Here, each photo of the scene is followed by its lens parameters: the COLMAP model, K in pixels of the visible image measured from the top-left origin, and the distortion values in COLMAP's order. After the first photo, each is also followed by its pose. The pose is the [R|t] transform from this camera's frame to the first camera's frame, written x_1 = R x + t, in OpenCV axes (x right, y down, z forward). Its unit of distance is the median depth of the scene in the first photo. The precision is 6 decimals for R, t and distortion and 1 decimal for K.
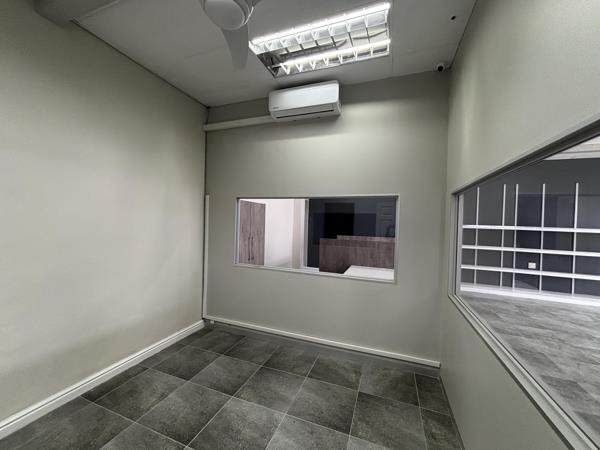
lens RADIAL K [[240.9, 0, 300.0], [0, 240.9, 225.0], [0, 0, 1]] dist [0.000440, -0.000198]
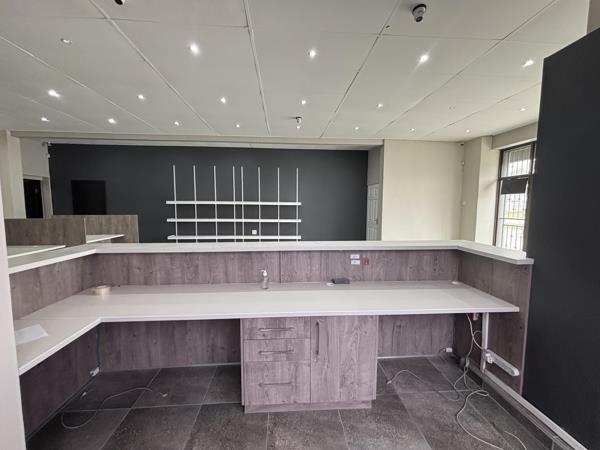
lens RADIAL K [[240.9, 0, 300.0], [0, 240.9, 225.0], [0, 0, 1]] dist [0.000440, -0.000198]
pose [[0.908152, -0.059556, 0.414383, 0.657508], [0.023797, 0.995573, 0.090933, 0.020593], [-0.417964, -0.072720, 0.905549, -0.251977]]
